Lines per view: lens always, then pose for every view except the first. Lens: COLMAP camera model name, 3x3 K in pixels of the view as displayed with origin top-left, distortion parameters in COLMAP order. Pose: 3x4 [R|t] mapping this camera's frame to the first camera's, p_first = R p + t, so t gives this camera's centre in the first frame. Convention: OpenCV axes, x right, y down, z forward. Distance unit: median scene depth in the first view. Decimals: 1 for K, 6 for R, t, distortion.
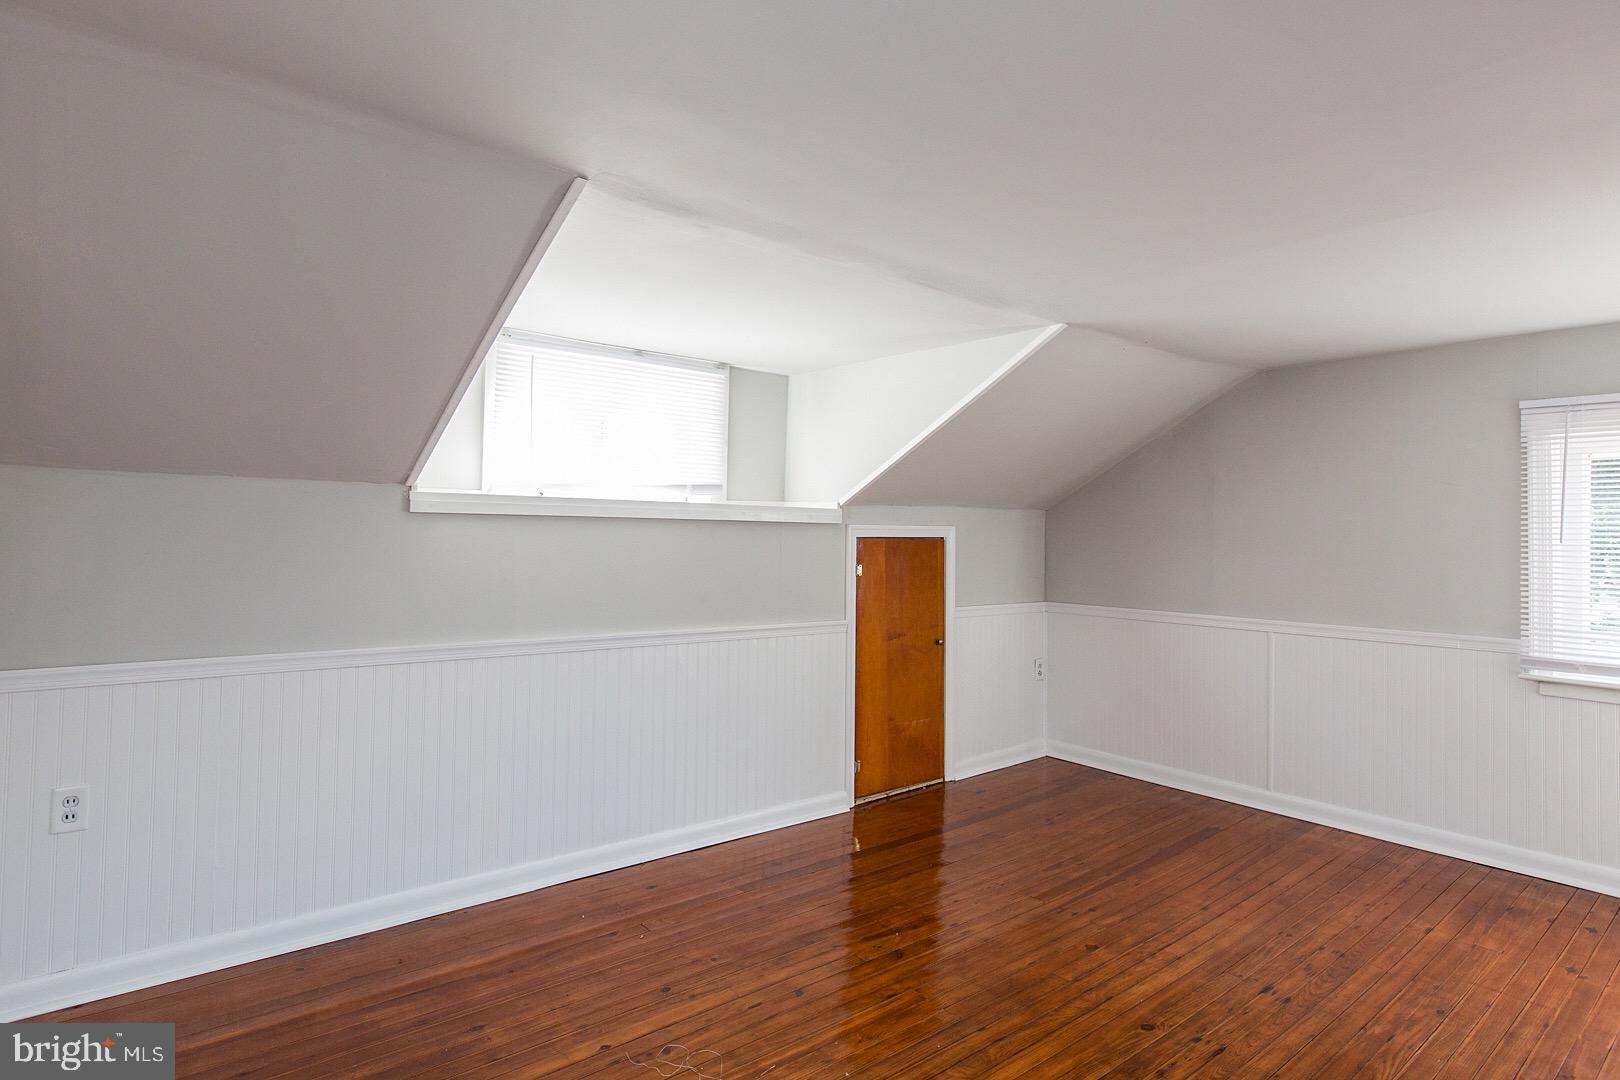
lens RADIAL K [[823.0, 0, 810.0], [0, 823.0, 540.0], [0, 0, 1]] dist [-0.000156, -0.000032]
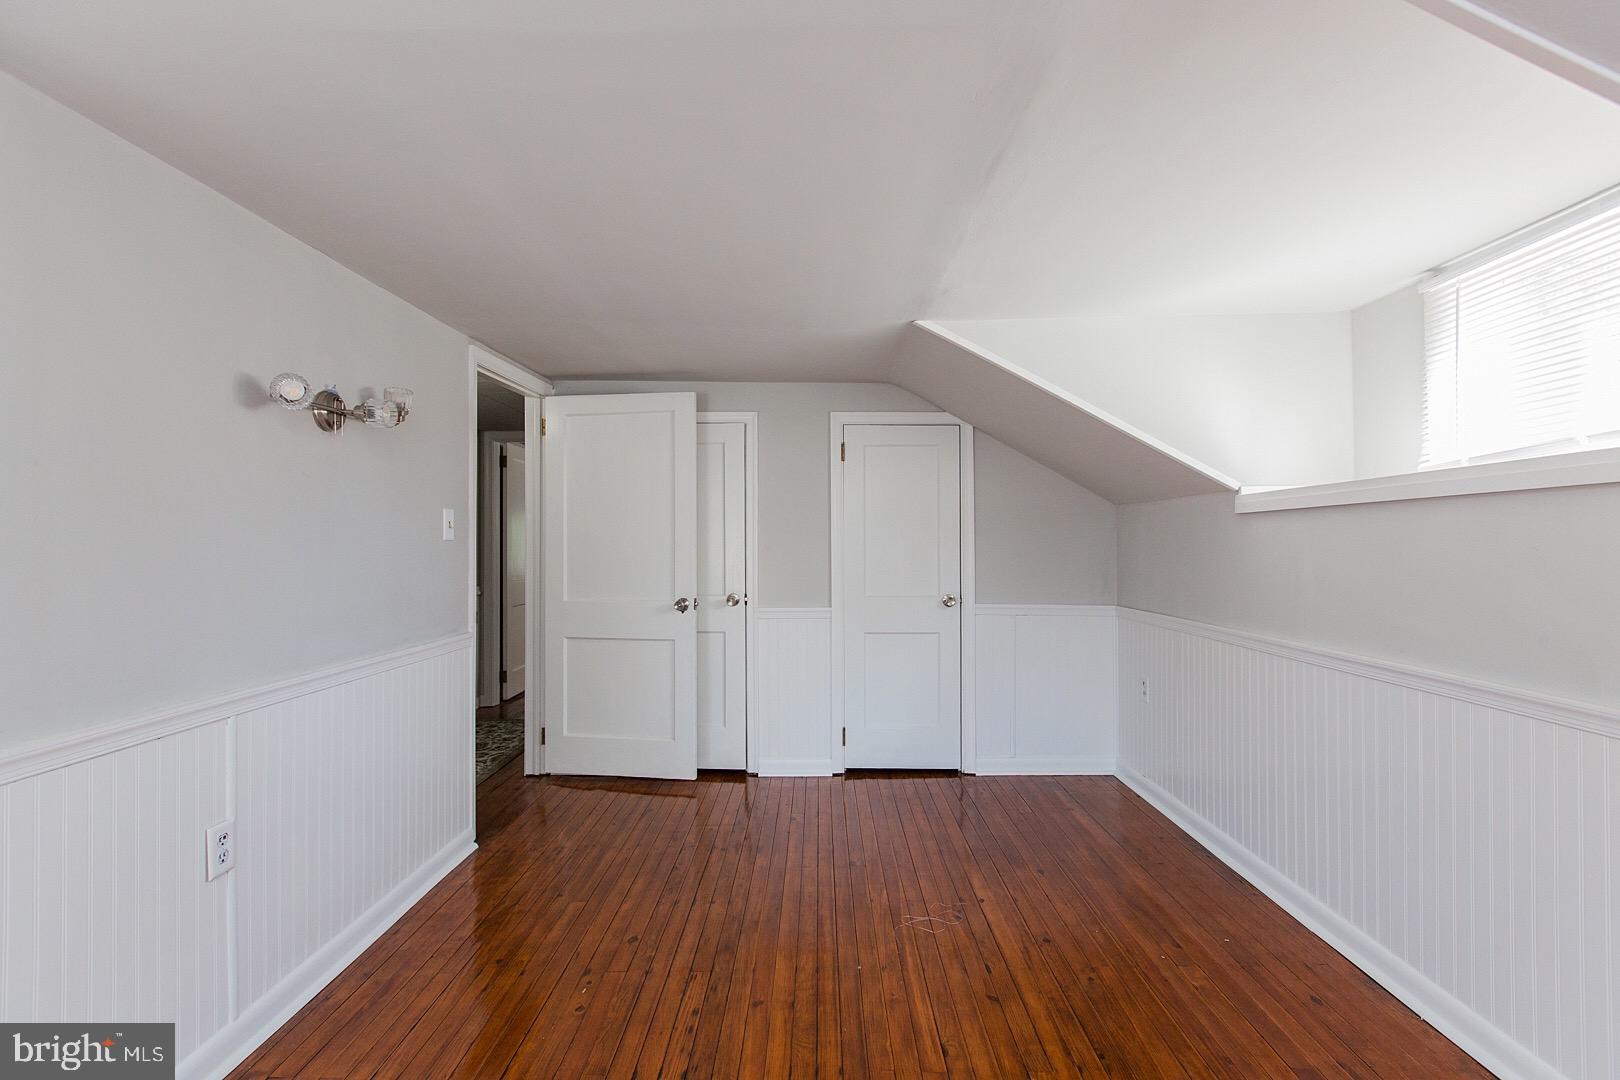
lens RADIAL K [[748.8, 0, 810.0], [0, 748.8, 540.0], [0, 0, 1]] dist [0.000537, 0.000068]
pose [[-0.637982, -0.018675, -0.769825, 0.780414], [-0.007104, 0.999806, -0.018368, 0.027905], [0.770018, -0.006250, -0.637991, 1.346931]]
